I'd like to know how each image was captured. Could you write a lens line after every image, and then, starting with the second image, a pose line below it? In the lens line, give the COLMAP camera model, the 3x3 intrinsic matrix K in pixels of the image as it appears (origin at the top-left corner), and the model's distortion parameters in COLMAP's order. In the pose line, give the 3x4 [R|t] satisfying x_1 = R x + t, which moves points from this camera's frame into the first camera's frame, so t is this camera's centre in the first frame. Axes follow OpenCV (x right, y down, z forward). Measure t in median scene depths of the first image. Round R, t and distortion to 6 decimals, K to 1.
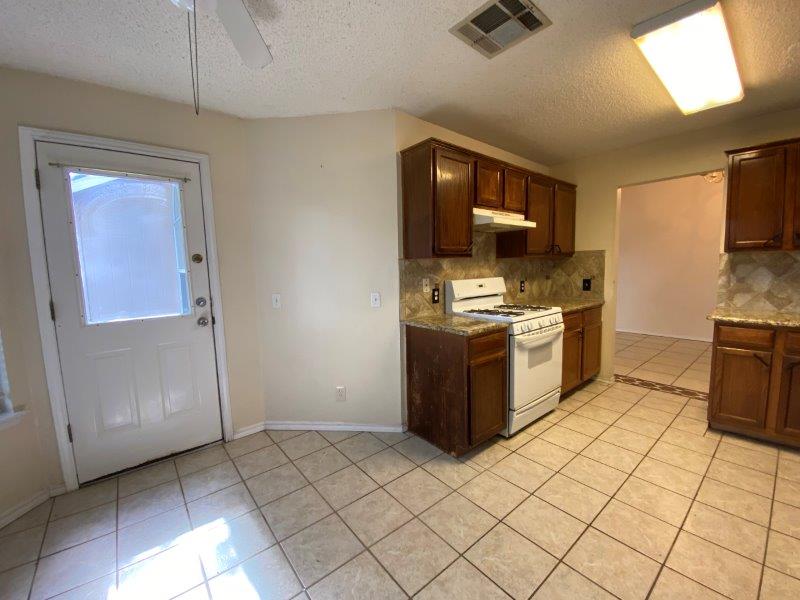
lens RADIAL K [[323.7, 0, 400.0], [0, 323.7, 300.0], [0, 0, 1]] dist [0.019362, -0.019428]
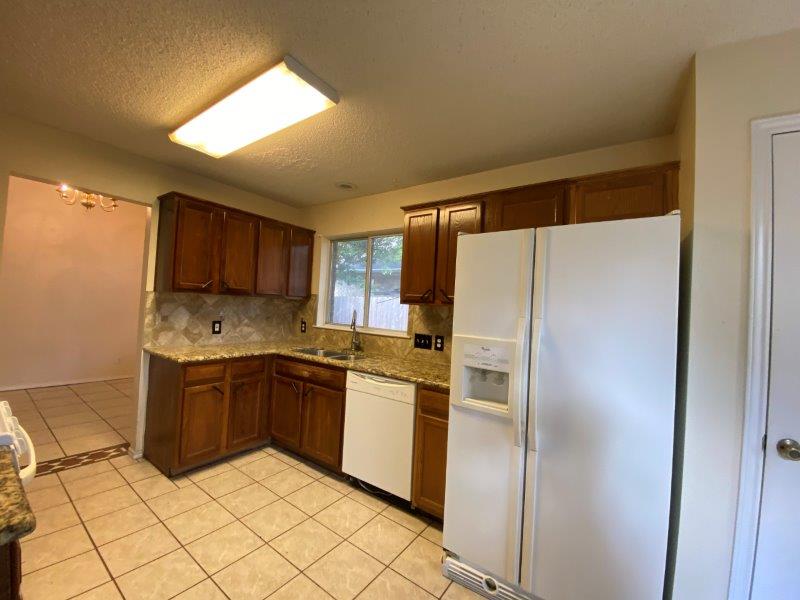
lens RADIAL K [[323.7, 0, 400.0], [0, 323.7, 300.0], [0, 0, 1]] dist [0.019362, -0.019428]
pose [[-0.252003, 0.029335, 0.967282, -0.136817], [0.048364, 0.998673, -0.017687, -0.069917], [-0.966517, 0.042325, -0.253088, 0.567274]]
